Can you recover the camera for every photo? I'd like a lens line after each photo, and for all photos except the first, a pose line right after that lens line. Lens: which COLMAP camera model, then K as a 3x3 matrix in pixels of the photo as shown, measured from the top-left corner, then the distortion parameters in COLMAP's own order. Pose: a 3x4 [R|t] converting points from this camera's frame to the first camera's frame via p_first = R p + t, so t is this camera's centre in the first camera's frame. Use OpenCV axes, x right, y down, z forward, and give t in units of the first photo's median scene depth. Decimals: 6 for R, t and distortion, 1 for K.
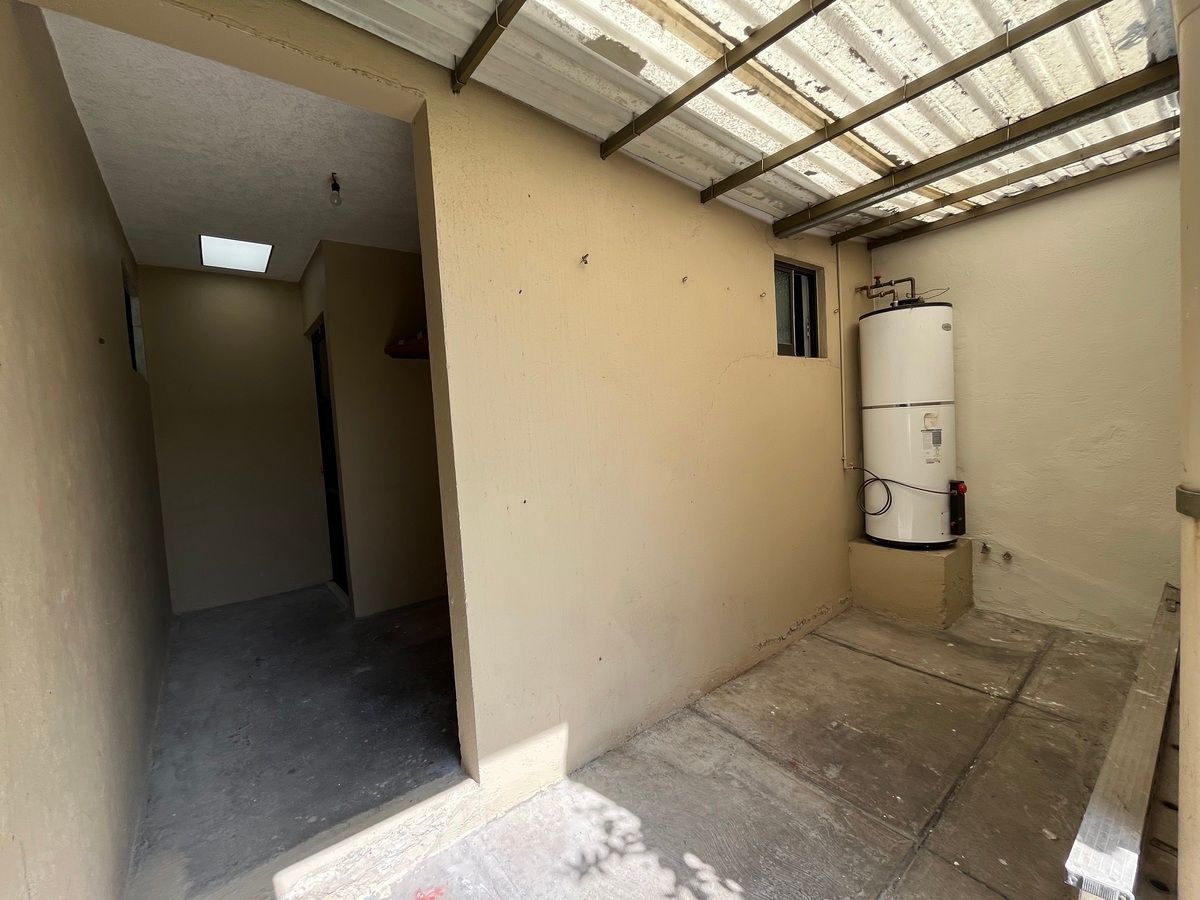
lens RADIAL K [[489.8, 0, 598.5], [0, 489.8, 451.9], [0, 0, 1]] dist [0.000456, 0.000089]
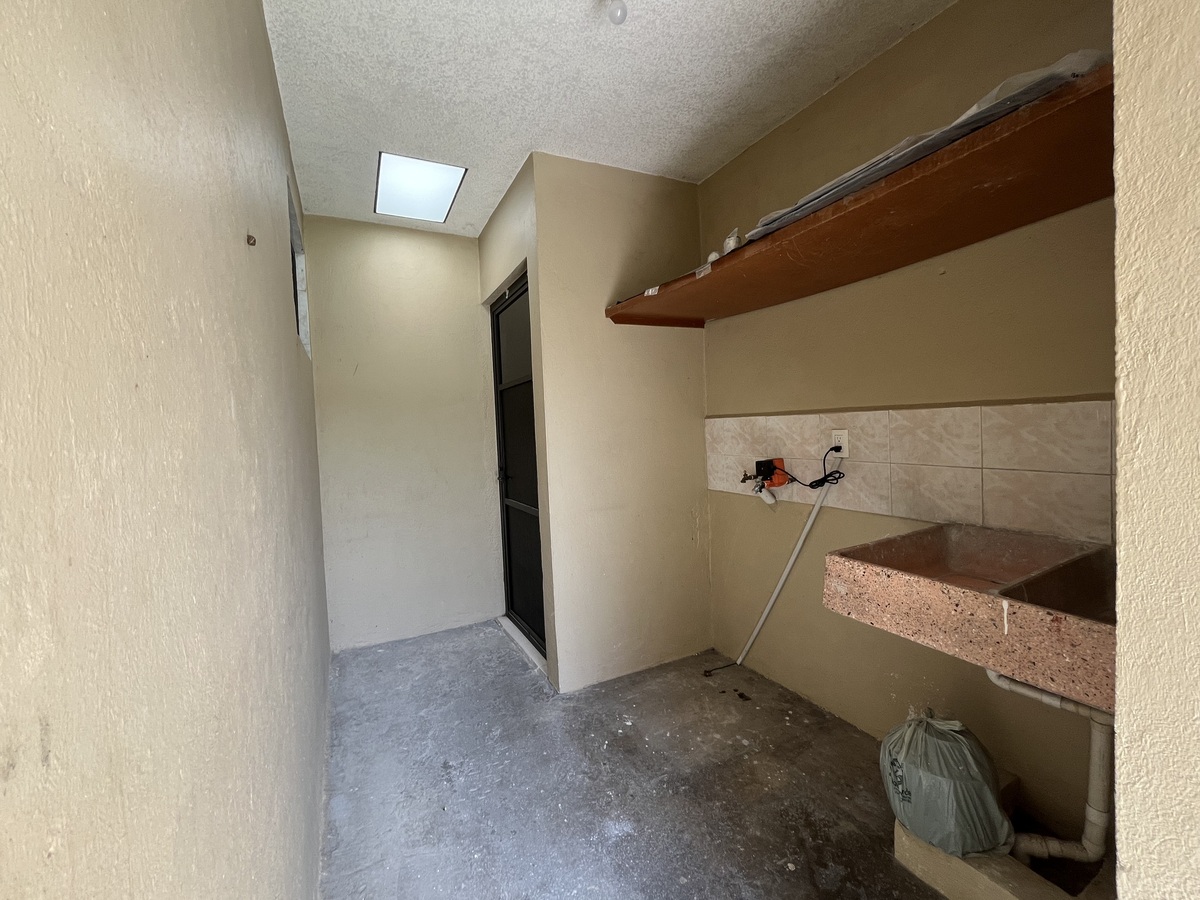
lens RADIAL K [[488.6, 0, 598.8], [0, 488.6, 449.4], [0, 0, 1]] dist [-0.002300, -0.000233]
pose [[0.980255, 0.024819, -0.196174, -0.301879], [-0.025454, 0.999676, -0.000716, -0.010571], [0.196092, 0.005695, 0.980569, 0.313011]]
